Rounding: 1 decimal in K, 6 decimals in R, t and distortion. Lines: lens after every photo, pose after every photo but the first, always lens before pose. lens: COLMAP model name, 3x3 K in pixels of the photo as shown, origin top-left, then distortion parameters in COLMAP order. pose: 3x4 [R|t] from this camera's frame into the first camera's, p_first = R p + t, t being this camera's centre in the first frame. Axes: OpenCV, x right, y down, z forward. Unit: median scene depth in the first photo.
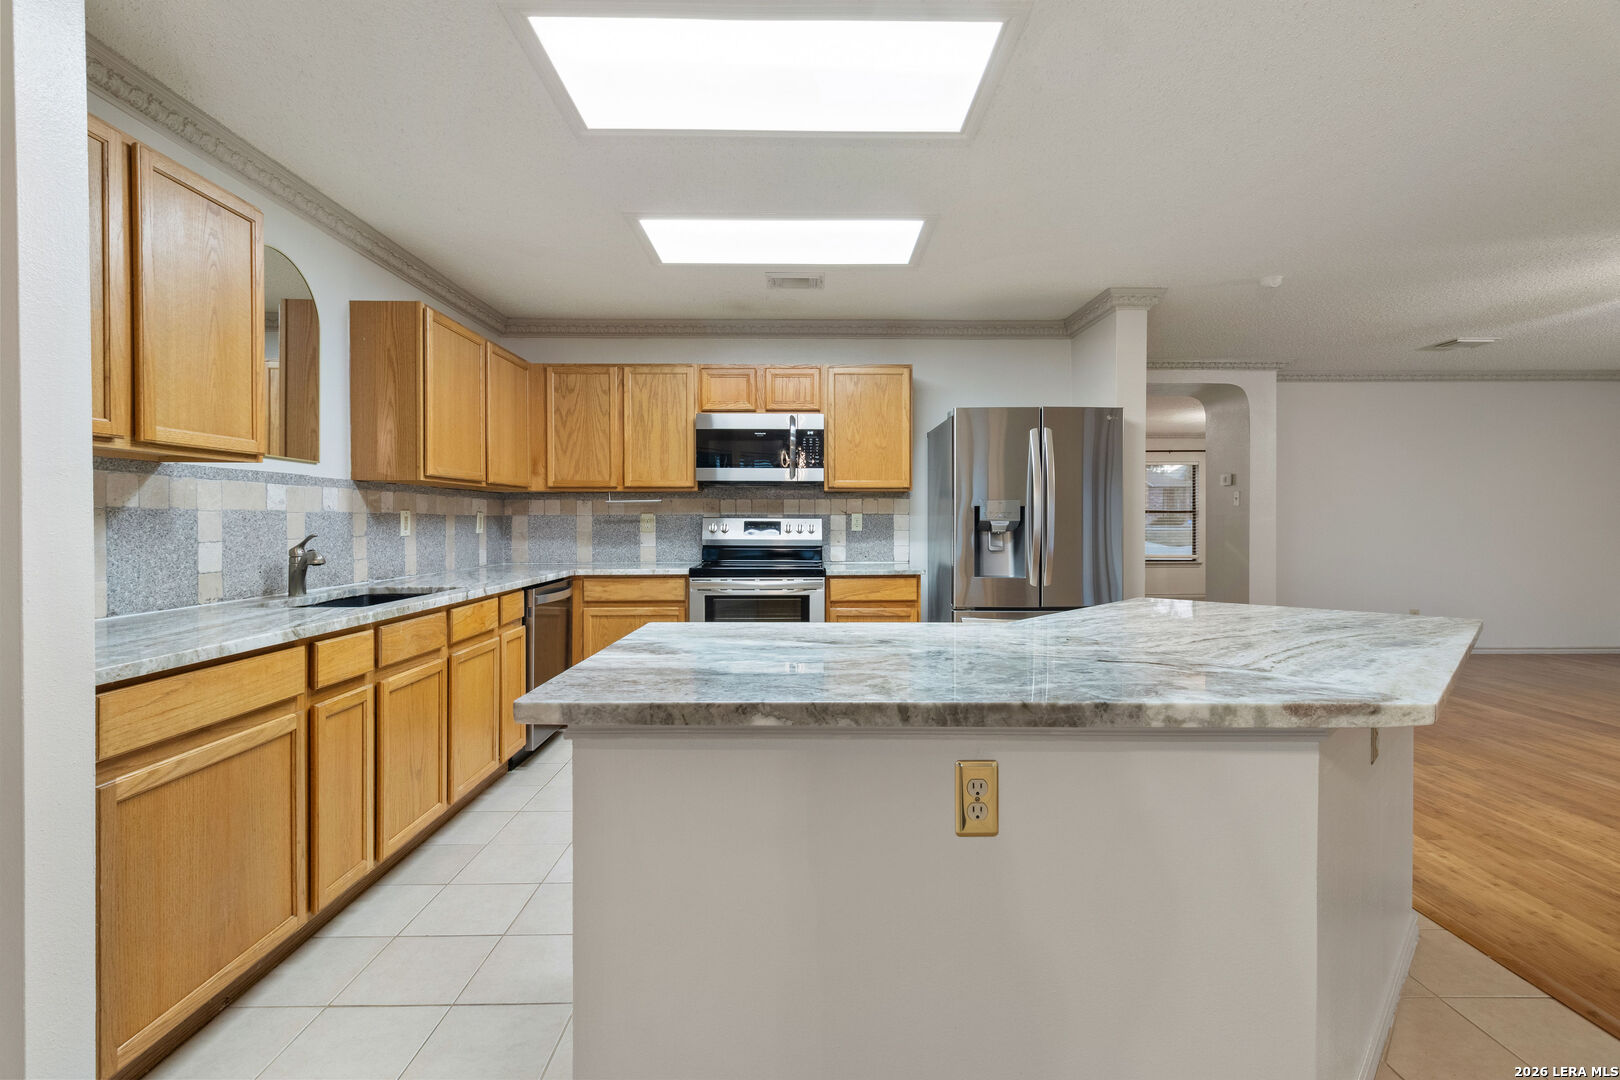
lens RADIAL K [[745.3, 0, 815.1], [0, 745.3, 526.8], [0, 0, 1]] dist [0.004530, 0.001469]
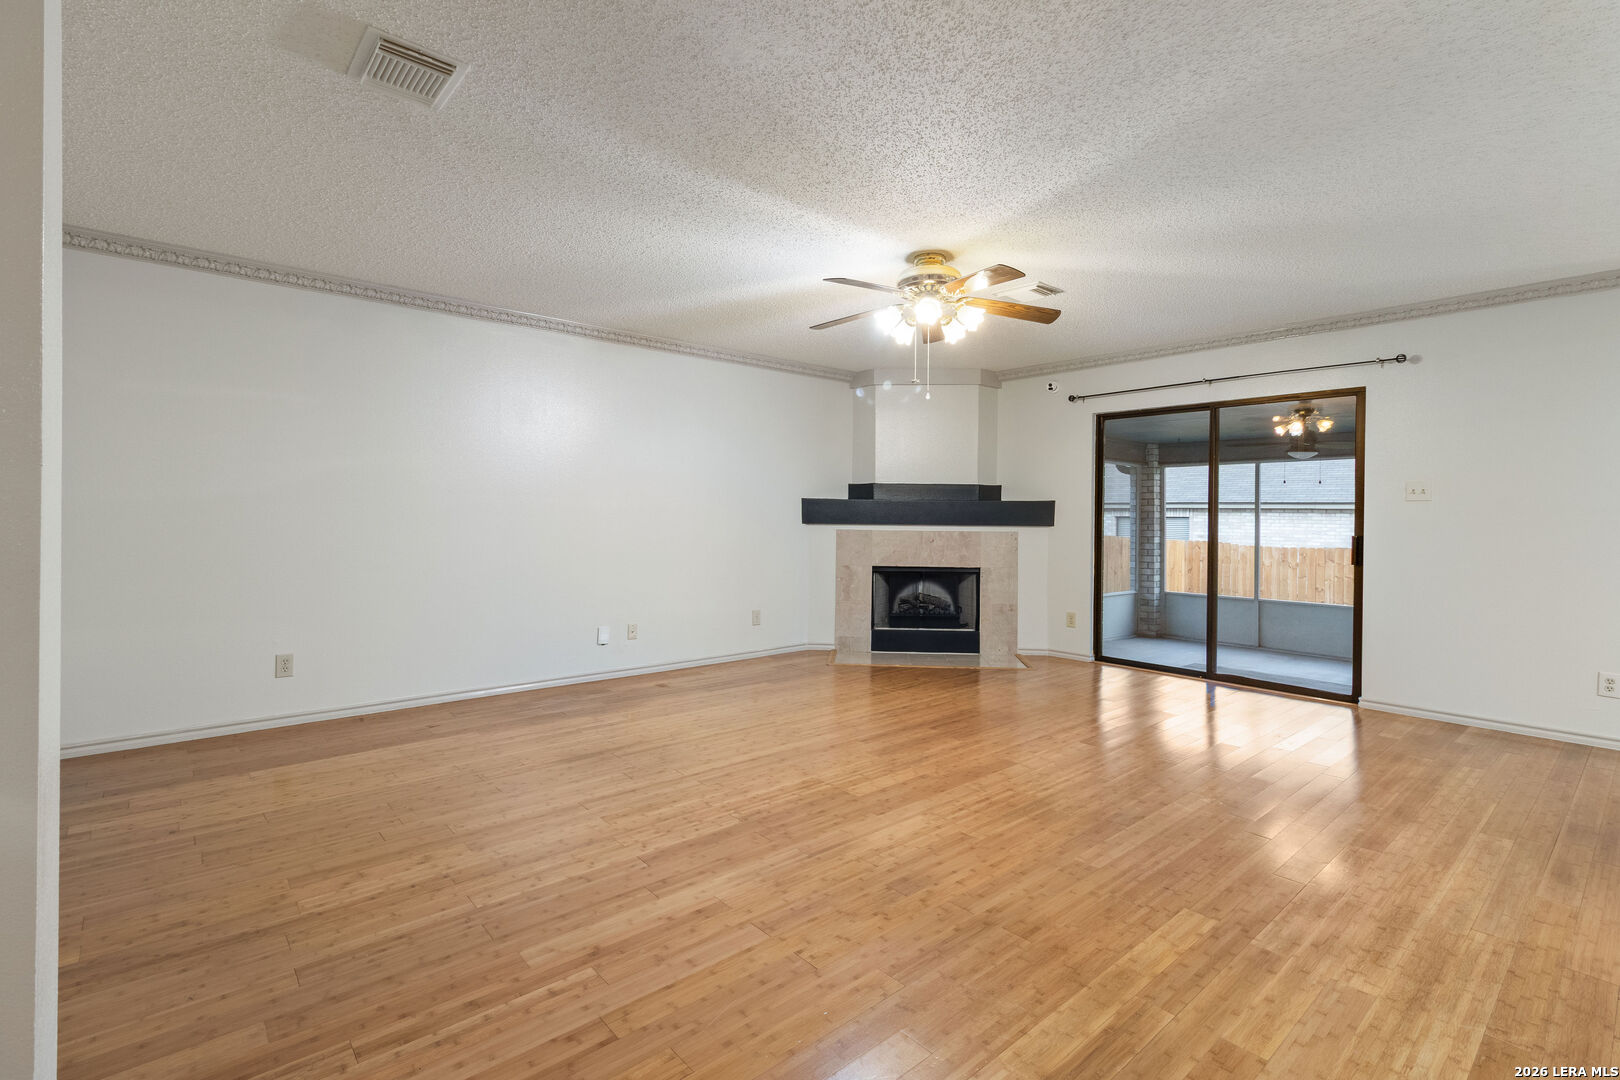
lens RADIAL K [[745.3, 0, 816.8], [0, 745.3, 524.9], [0, 0, 1]] dist [0.004530, 0.001469]
pose [[-0.650103, -0.014018, 0.759717, 0.531006], [-0.002606, 0.999865, 0.016219, -0.012472], [-0.759842, 0.008565, -0.650052, 1.394902]]
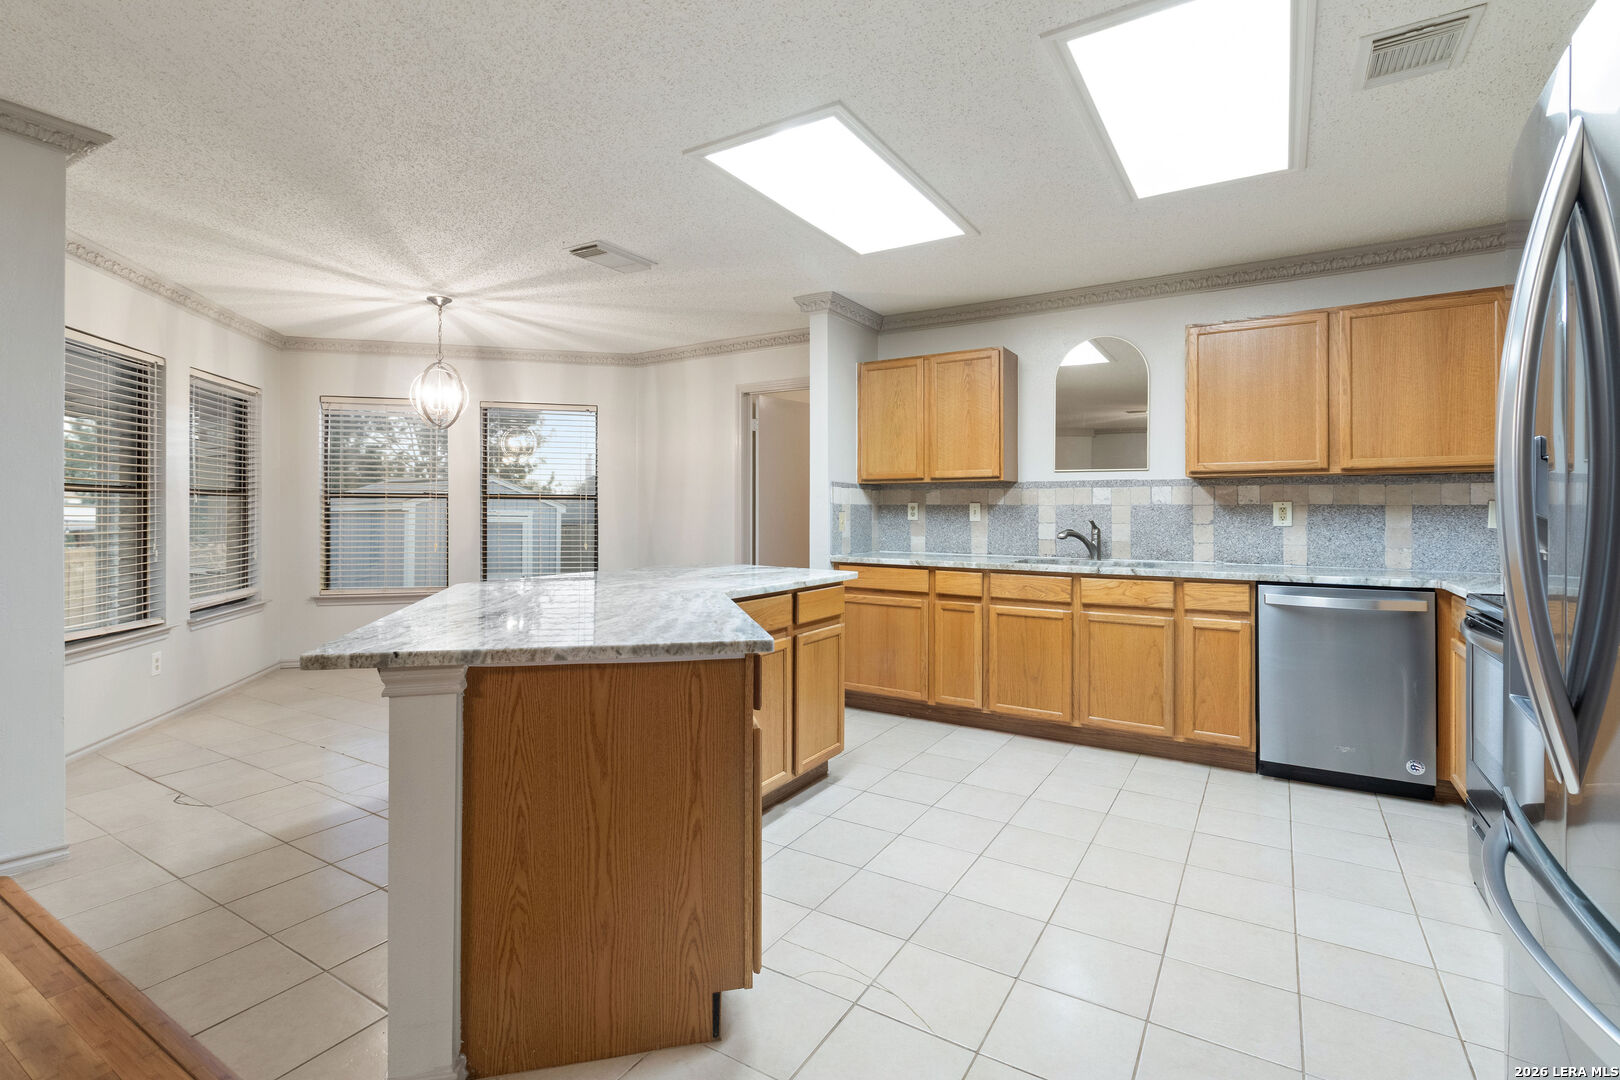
lens RADIAL K [[745.3, 0, 816.5], [0, 745.3, 504.3], [0, 0, 1]] dist [0.004530, 0.001469]
pose [[-0.530528, -0.010798, -0.847598, 0.594901], [-0.009576, 0.999931, -0.006745, -0.004191], [0.847613, 0.004538, -0.530595, 0.866527]]
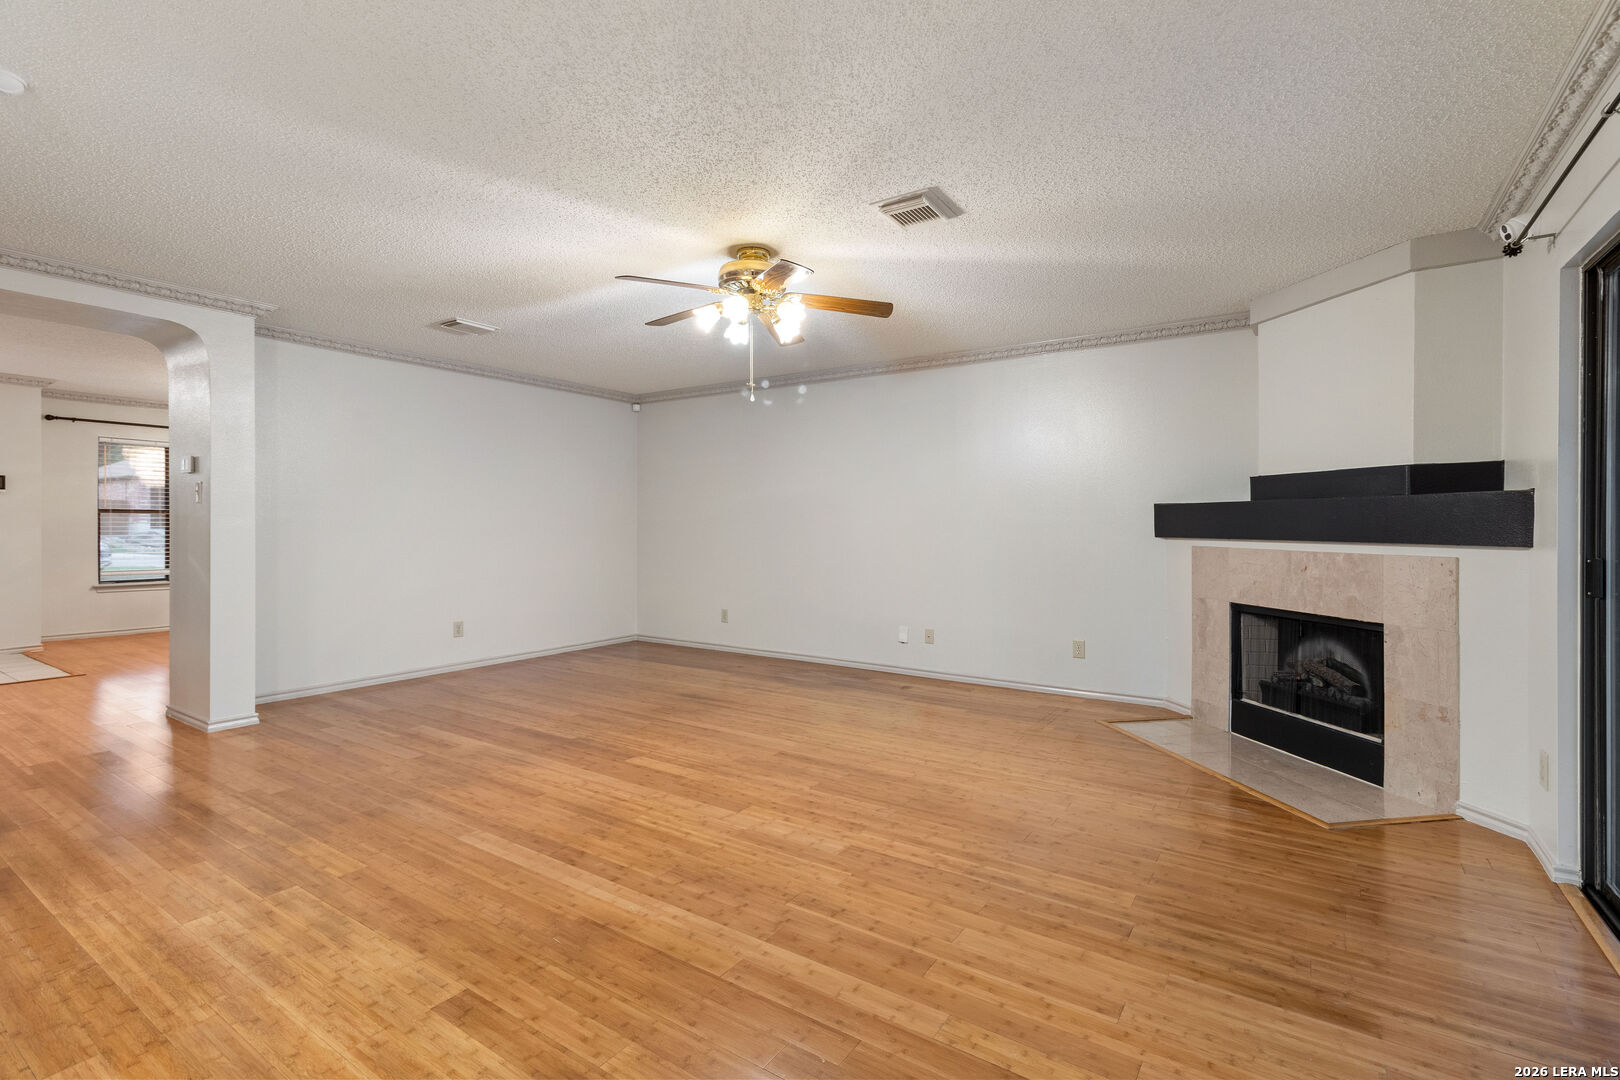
lens RADIAL K [[745.3, 0, 817.7], [0, 745.3, 537.9], [0, 0, 1]] dist [0.004530, 0.001469]
pose [[0.565059, -0.011040, 0.824977, 0.469470], [0.001972, 0.999926, 0.012031, -0.003797], [-0.825048, -0.005171, 0.565039, 0.192838]]
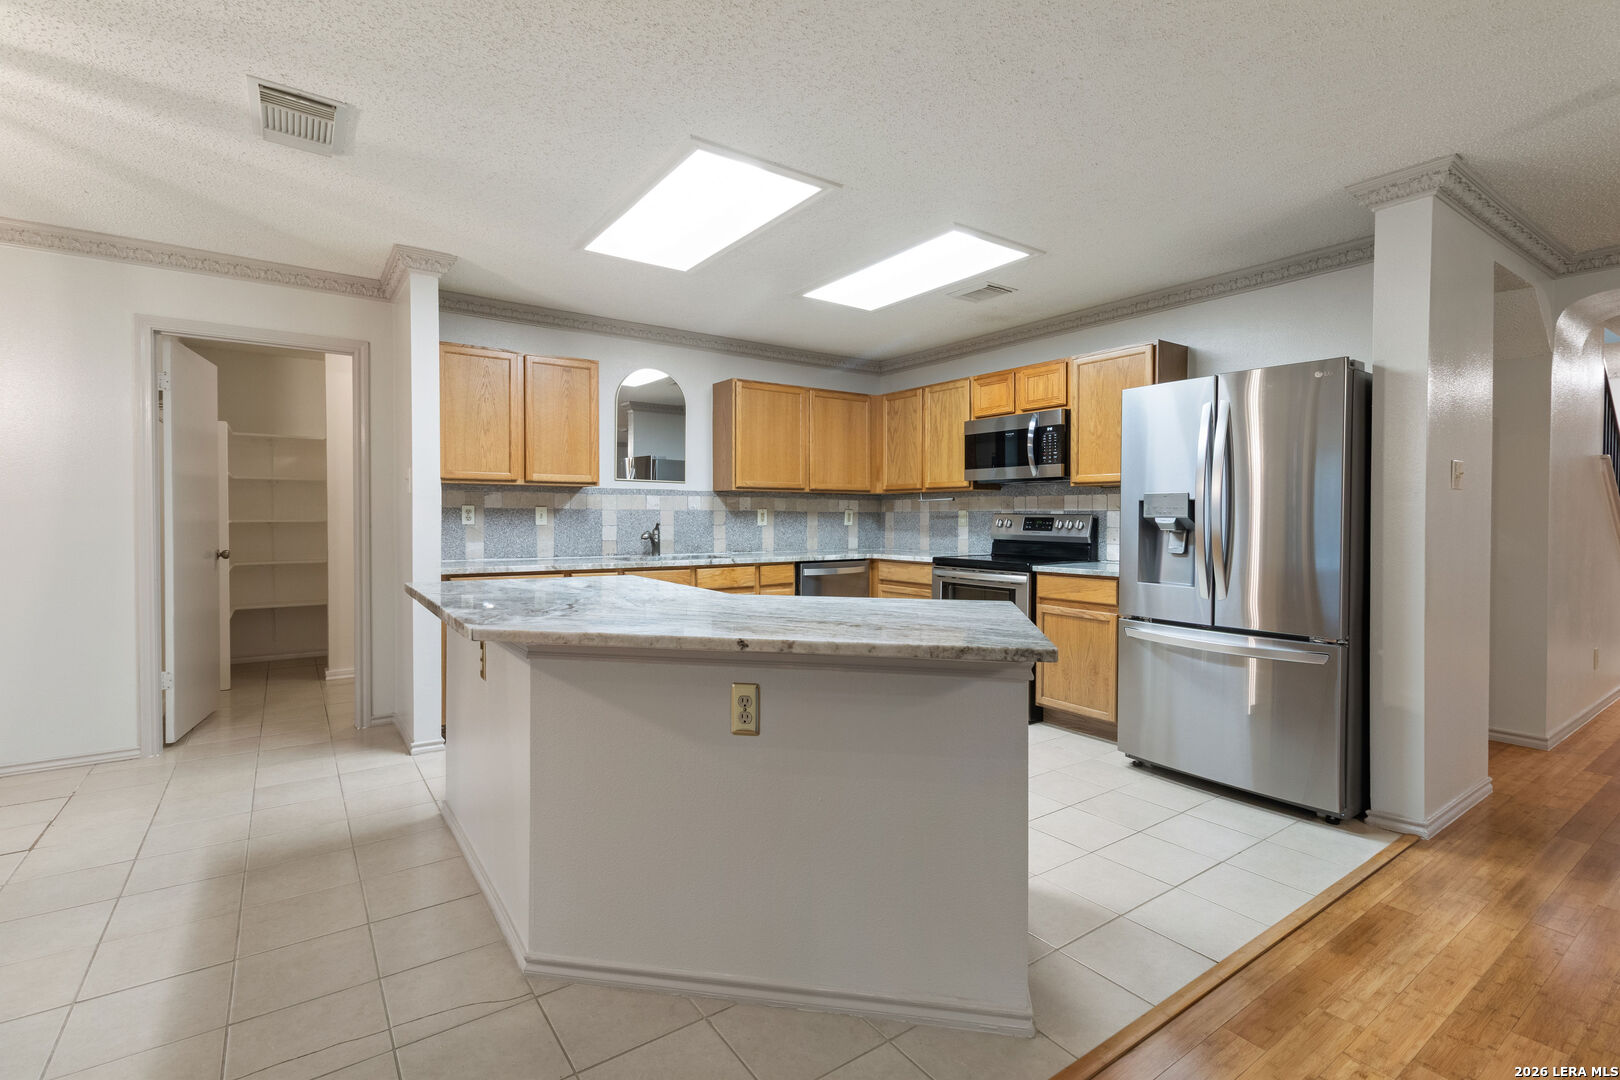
lens RADIAL K [[745.3, 0, 807.9], [0, 745.3, 530.0], [0, 0, 1]] dist [0.004530, 0.001469]
pose [[0.563444, 0.019267, -0.825929, 0.675839], [-0.011241, 0.999814, 0.015655, -0.003007], [0.826078, 0.000463, 0.563556, 0.179200]]
